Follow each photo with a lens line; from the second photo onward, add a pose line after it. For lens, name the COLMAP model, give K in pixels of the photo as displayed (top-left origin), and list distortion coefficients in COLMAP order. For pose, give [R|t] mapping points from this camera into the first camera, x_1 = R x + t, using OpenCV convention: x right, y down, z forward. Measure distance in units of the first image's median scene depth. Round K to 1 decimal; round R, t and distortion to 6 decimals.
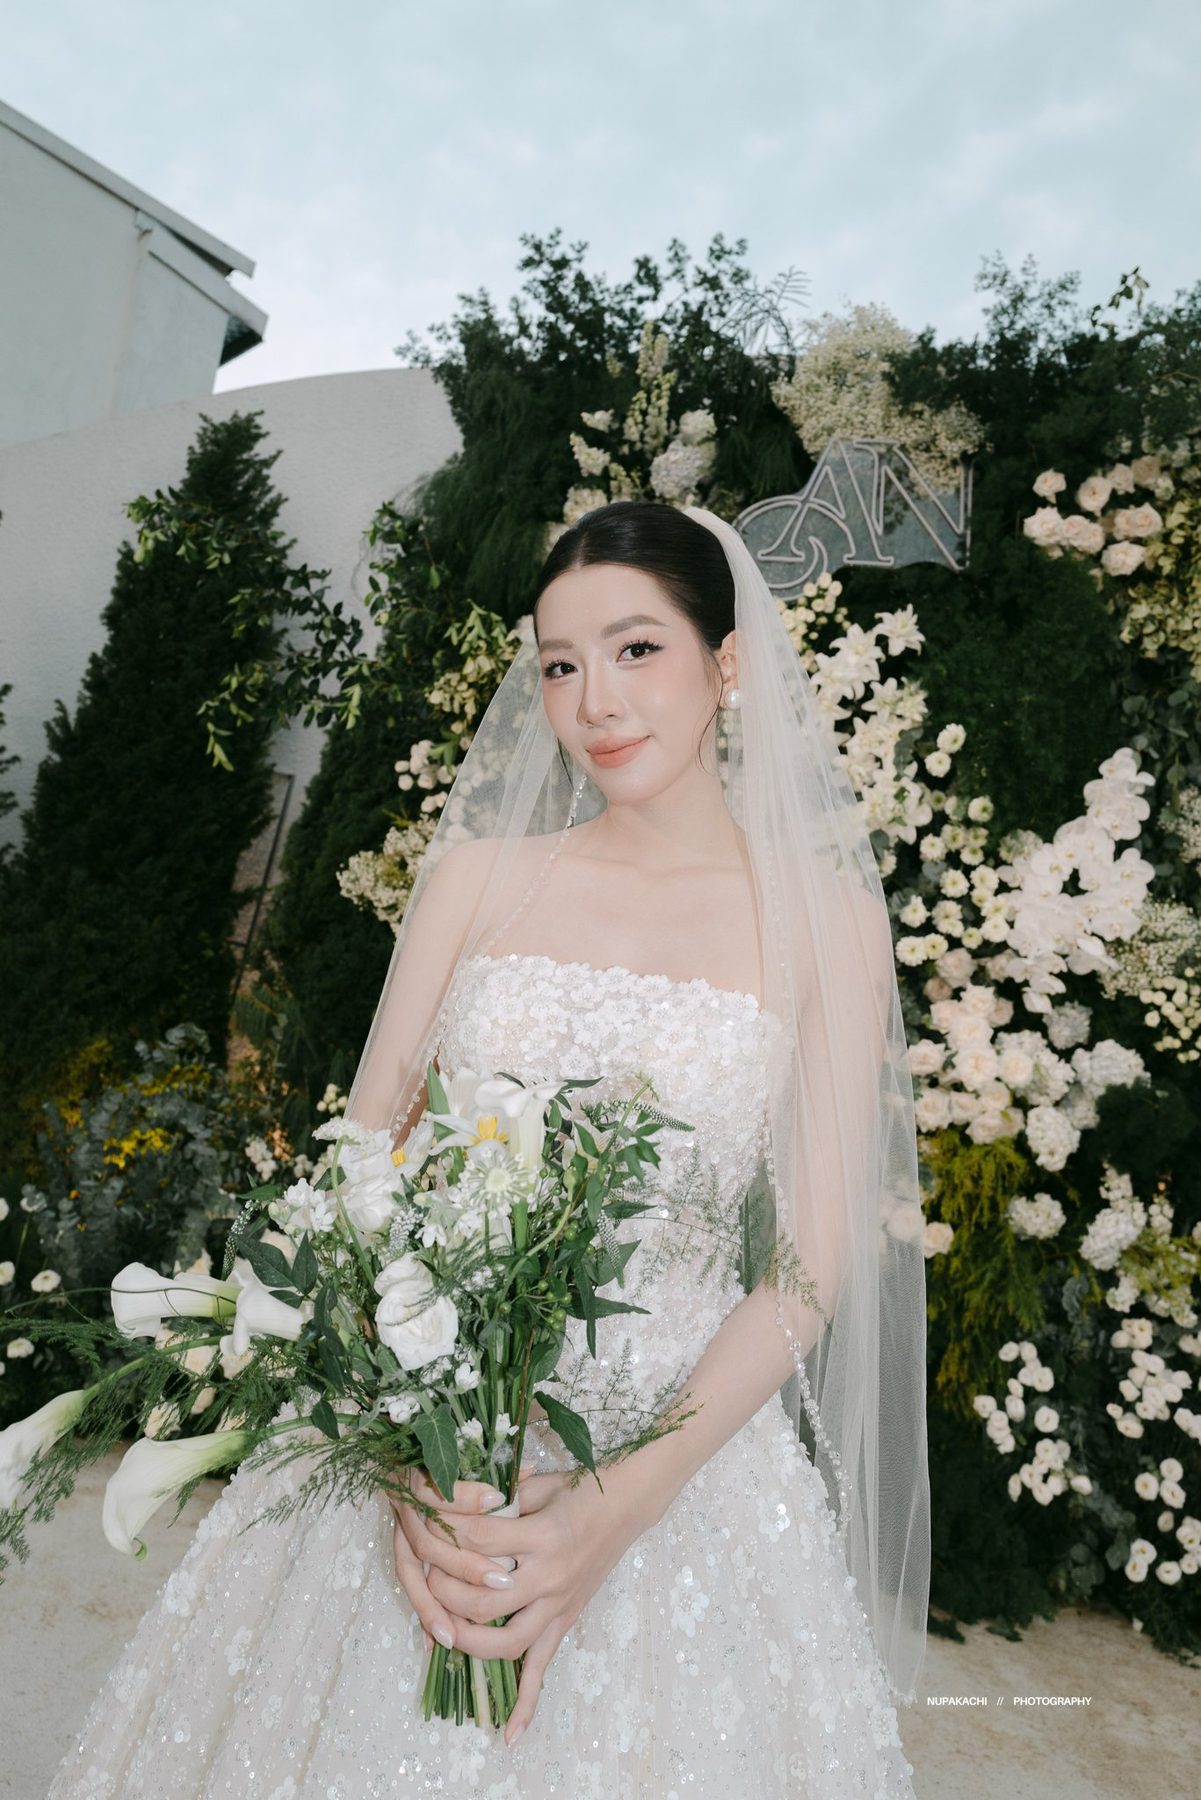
lens RADIAL K [[1417.4, 0, 573.1], [0, 1417.4, 867.2], [0, 0, 1]] dist [-0.034169, 0.058883]
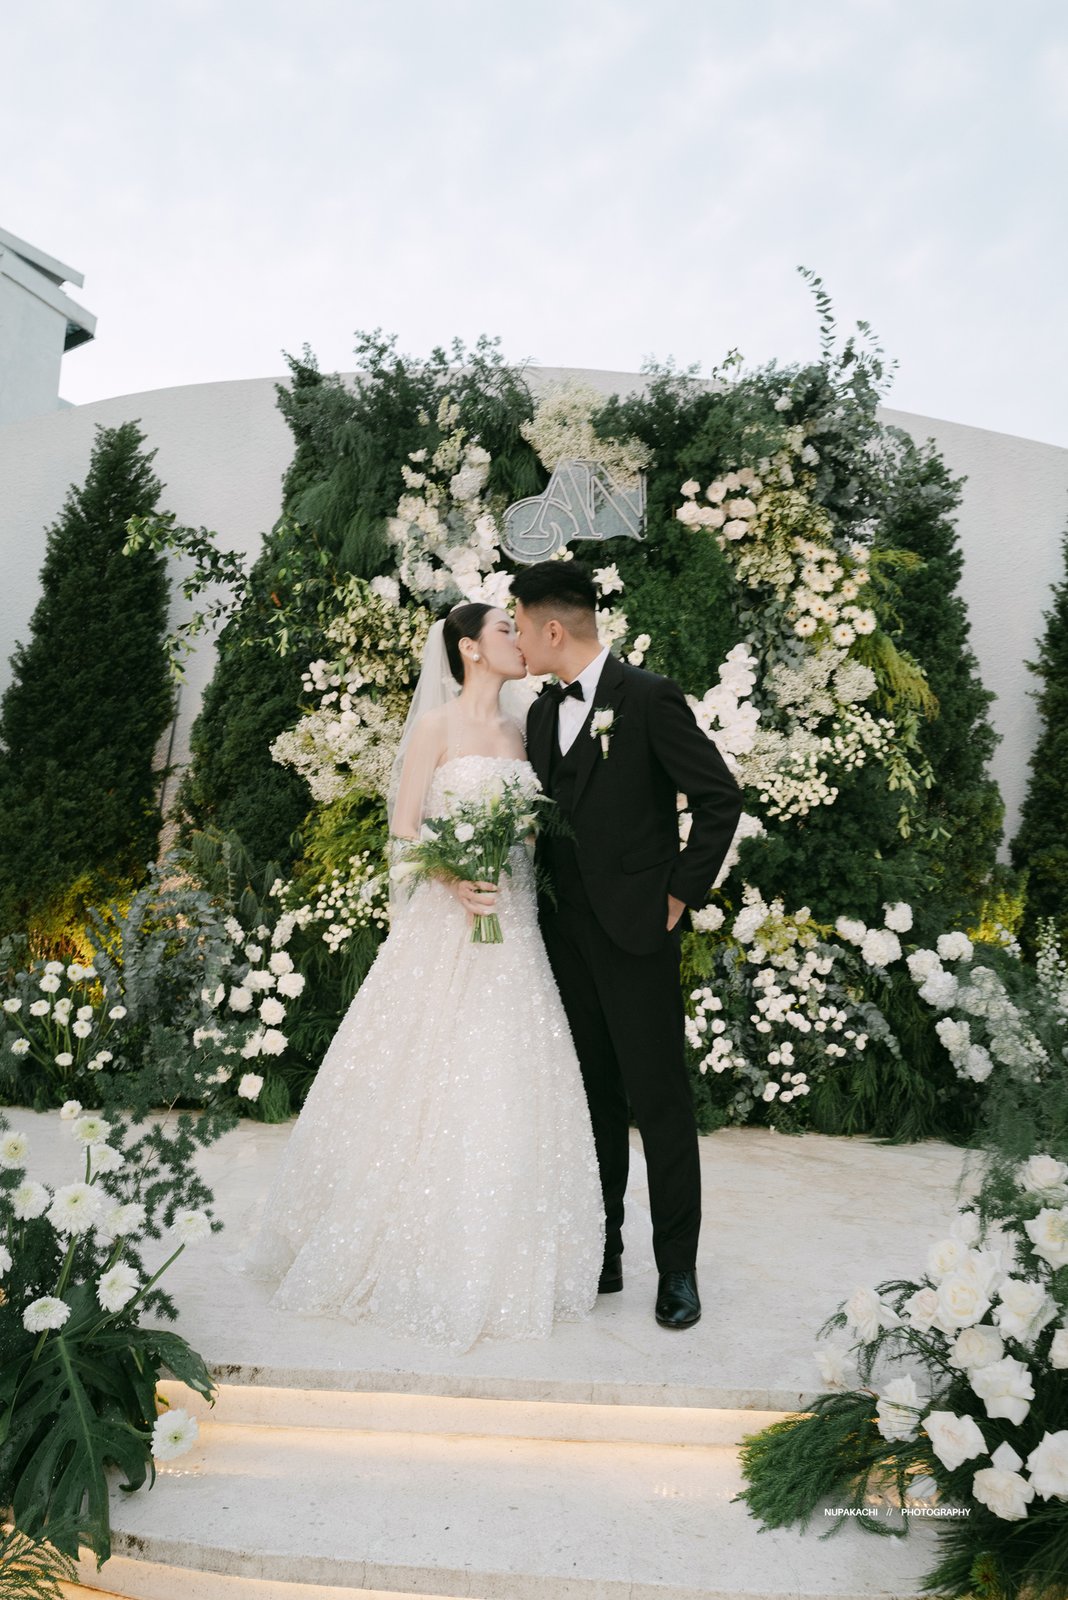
lens RADIAL K [[1259.9, 0, 509.7], [0, 1259.9, 770.8], [0, 0, 1]] dist [-0.034169, 0.058883]
pose [[0.987699, -0.067432, 0.141083, -0.107629], [0.064217, 0.997565, 0.027222, 0.010491], [-0.142575, -0.017827, 0.989623, -0.450968]]
